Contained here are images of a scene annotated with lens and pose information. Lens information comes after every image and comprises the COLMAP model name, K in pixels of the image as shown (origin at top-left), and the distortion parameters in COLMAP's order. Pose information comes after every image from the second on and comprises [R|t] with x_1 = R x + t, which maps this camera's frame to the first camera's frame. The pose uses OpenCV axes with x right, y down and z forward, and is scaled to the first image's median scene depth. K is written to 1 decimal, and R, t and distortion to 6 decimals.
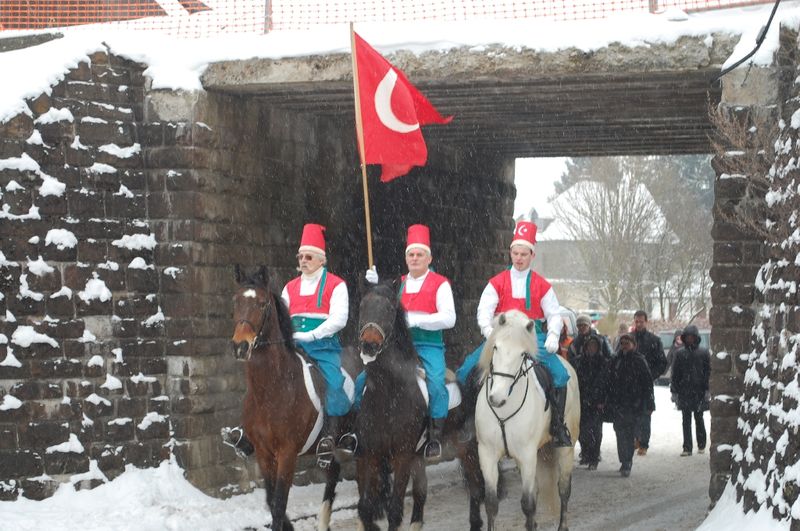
lens RADIAL K [[1836.6, 0, 400.0], [0, 1836.6, 265.5], [0, 0, 1]] dist [0.031447, 0.515904]
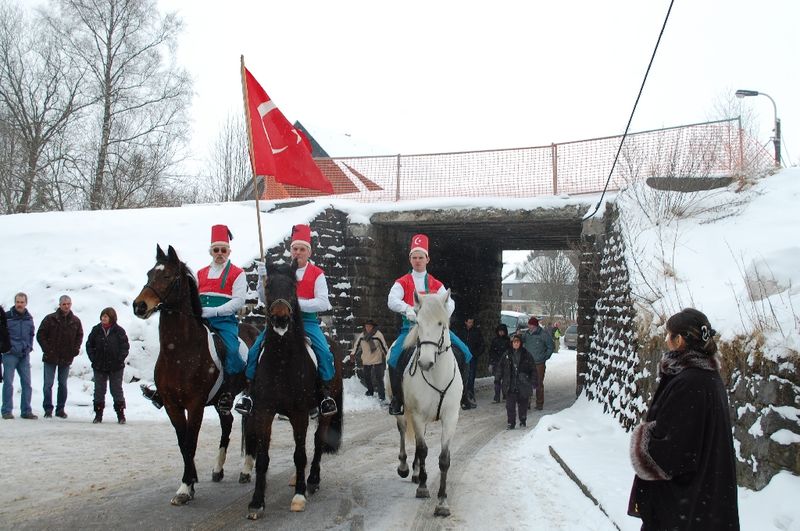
lens RADIAL K [[846.6, 0, 400.0], [0, 846.6, 265.5], [0, 0, 1]] dist [-0.047811, -0.006281]
pose [[0.997574, 0.011653, -0.068632, 0.009653], [-0.013789, 0.999433, -0.030732, -0.006439], [0.068235, 0.031604, 0.997169, -0.120074]]
